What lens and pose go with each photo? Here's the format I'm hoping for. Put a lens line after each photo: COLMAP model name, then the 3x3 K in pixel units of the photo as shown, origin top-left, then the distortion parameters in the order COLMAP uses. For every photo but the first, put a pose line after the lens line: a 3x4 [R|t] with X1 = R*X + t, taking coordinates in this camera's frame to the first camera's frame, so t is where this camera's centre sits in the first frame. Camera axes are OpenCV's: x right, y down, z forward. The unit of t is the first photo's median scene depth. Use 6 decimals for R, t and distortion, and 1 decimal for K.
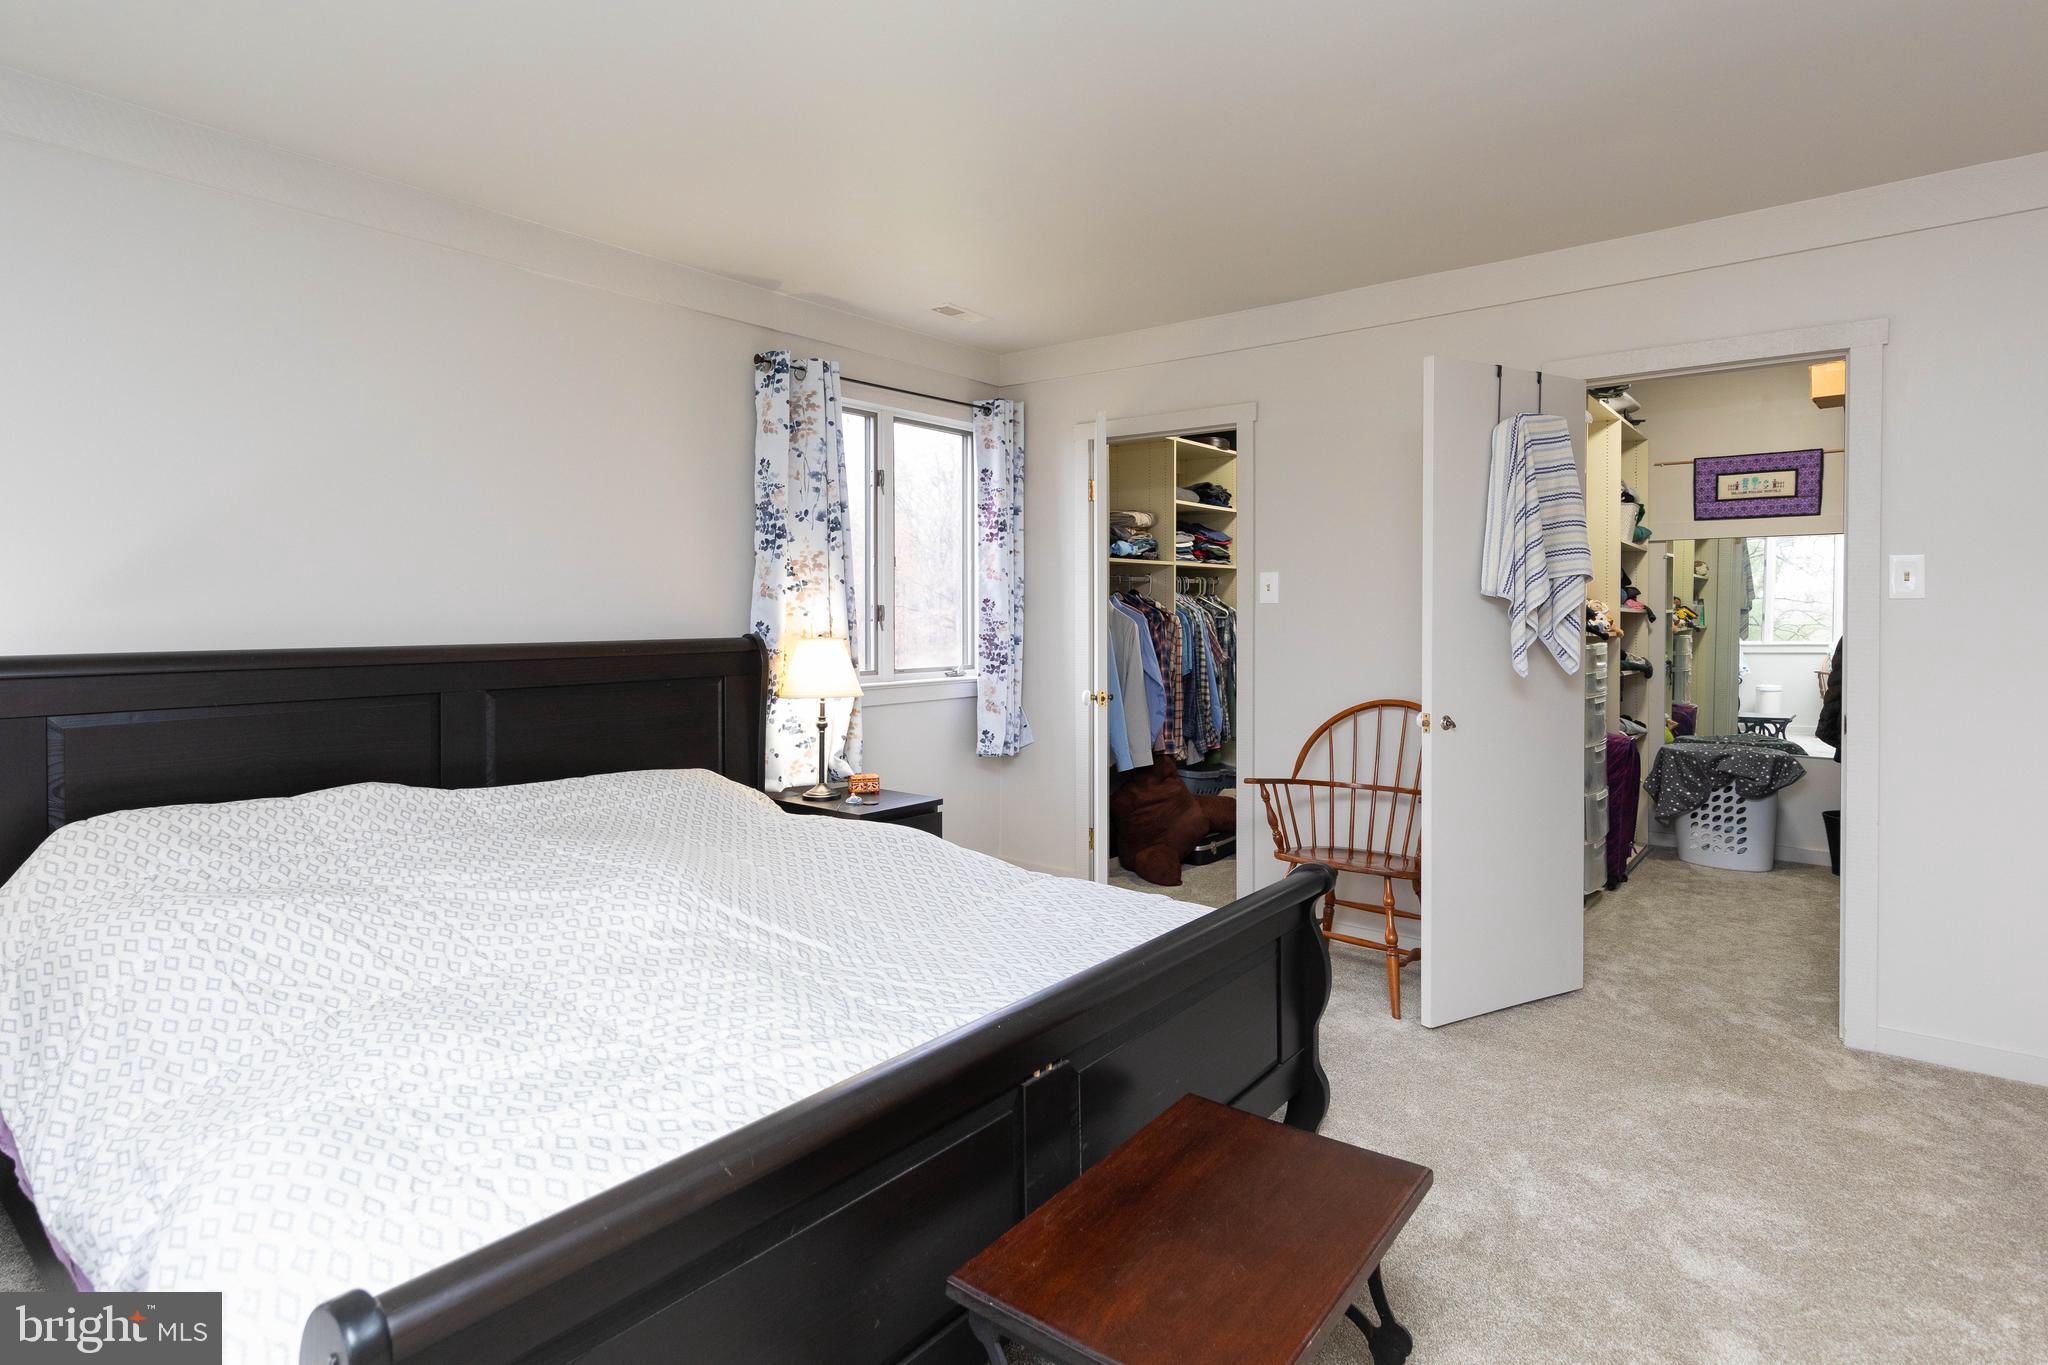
lens RADIAL K [[1083.3, 0, 1028.3], [0, 1083.3, 629.7], [0, 0, 1]] dist [0.002992, -0.000264]
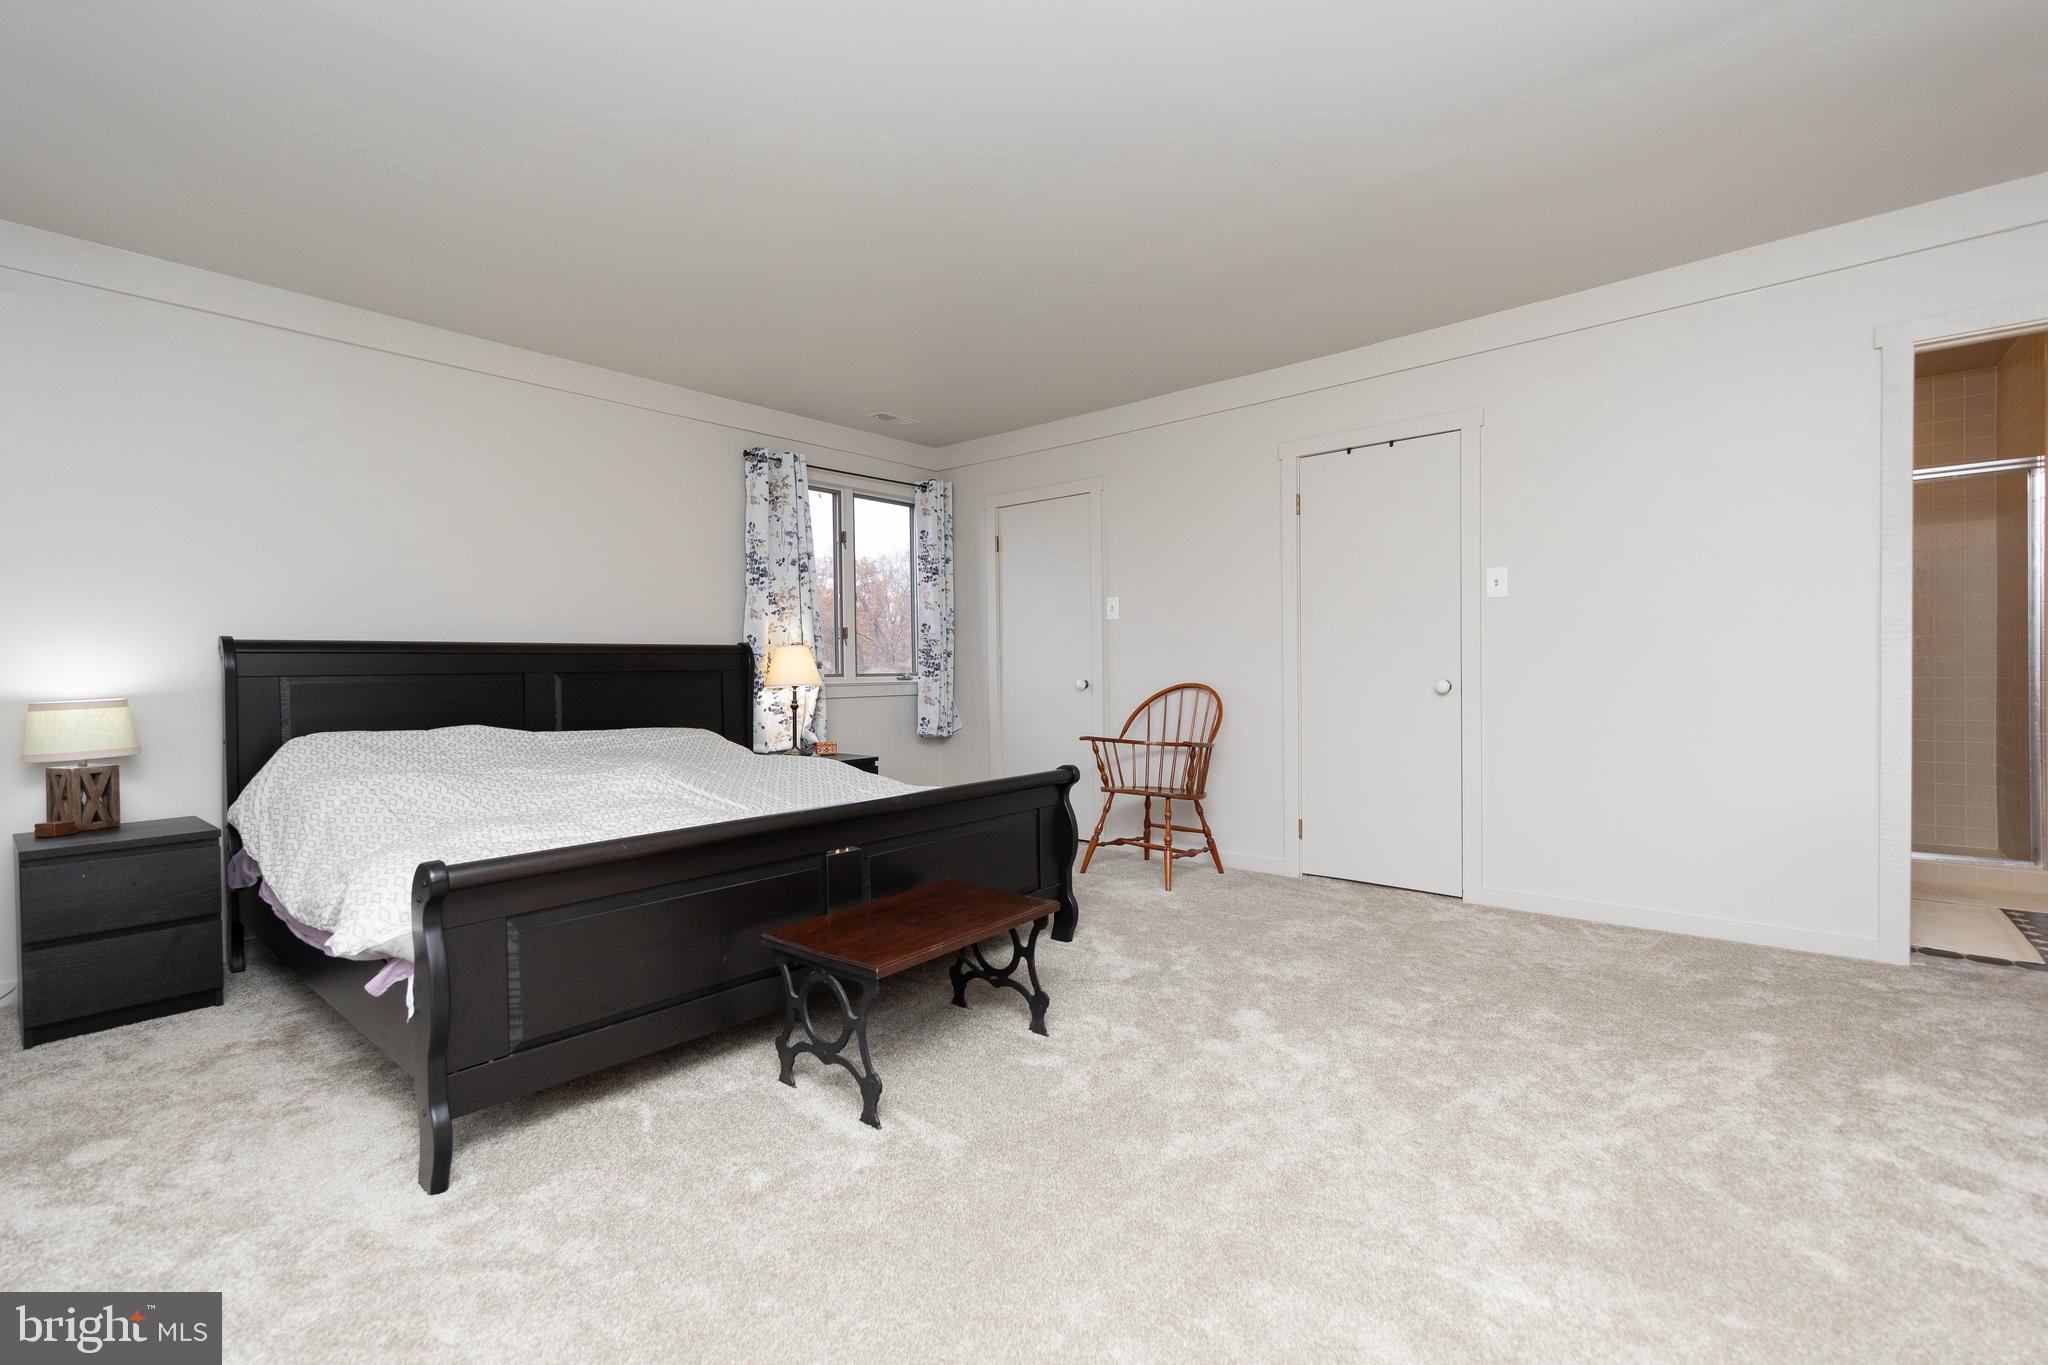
lens RADIAL K [[905.5, 0, 1024.0], [0, 905.5, 682.5], [0, 0, 1]] dist [0.000987, 0.000033]
pose [[0.999401, -0.012327, -0.032337, 0.152056], [0.012318, 0.999924, -0.000484, 0.059620], [0.032341, 0.000085, 0.999477, -0.191378]]
